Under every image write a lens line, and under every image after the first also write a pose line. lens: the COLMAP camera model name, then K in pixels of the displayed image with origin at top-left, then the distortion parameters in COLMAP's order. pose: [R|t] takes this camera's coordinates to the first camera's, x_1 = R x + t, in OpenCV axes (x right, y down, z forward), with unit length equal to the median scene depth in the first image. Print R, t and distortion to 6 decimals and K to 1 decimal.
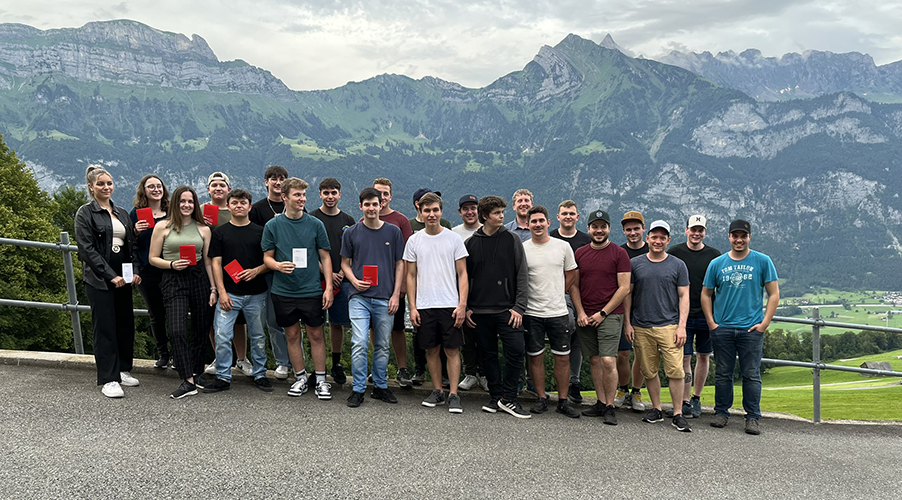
lens RADIAL K [[775.2, 0, 433.7], [0, 775.2, 308.0], [0, 0, 1]] dist [0.059185, -0.102803]
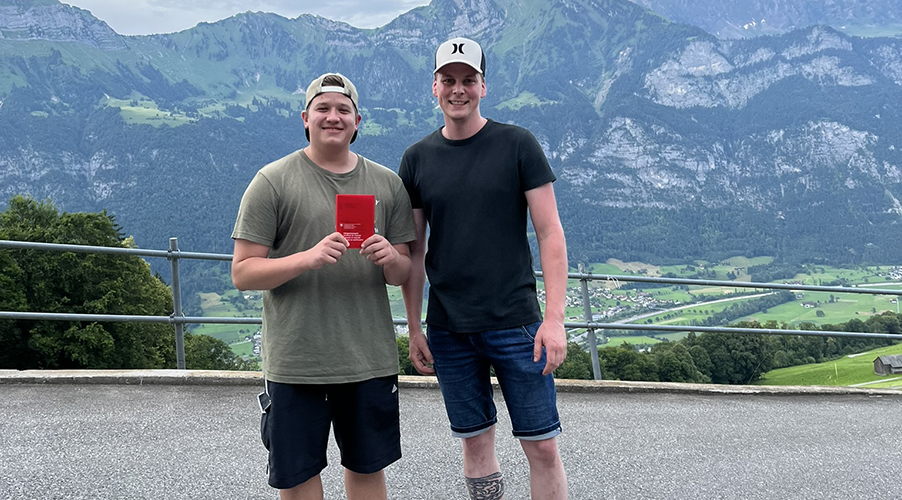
lens RADIAL K [[790.1, 0, 435.8], [0, 790.1, 199.8], [0, 0, 1]] dist [0.066934, -0.100539]
pose [[0.990814, -0.040385, 0.129064, 0.010807], [0.056666, 0.990527, -0.125078, -0.012729], [-0.122790, 0.131242, 0.983716, 0.241973]]
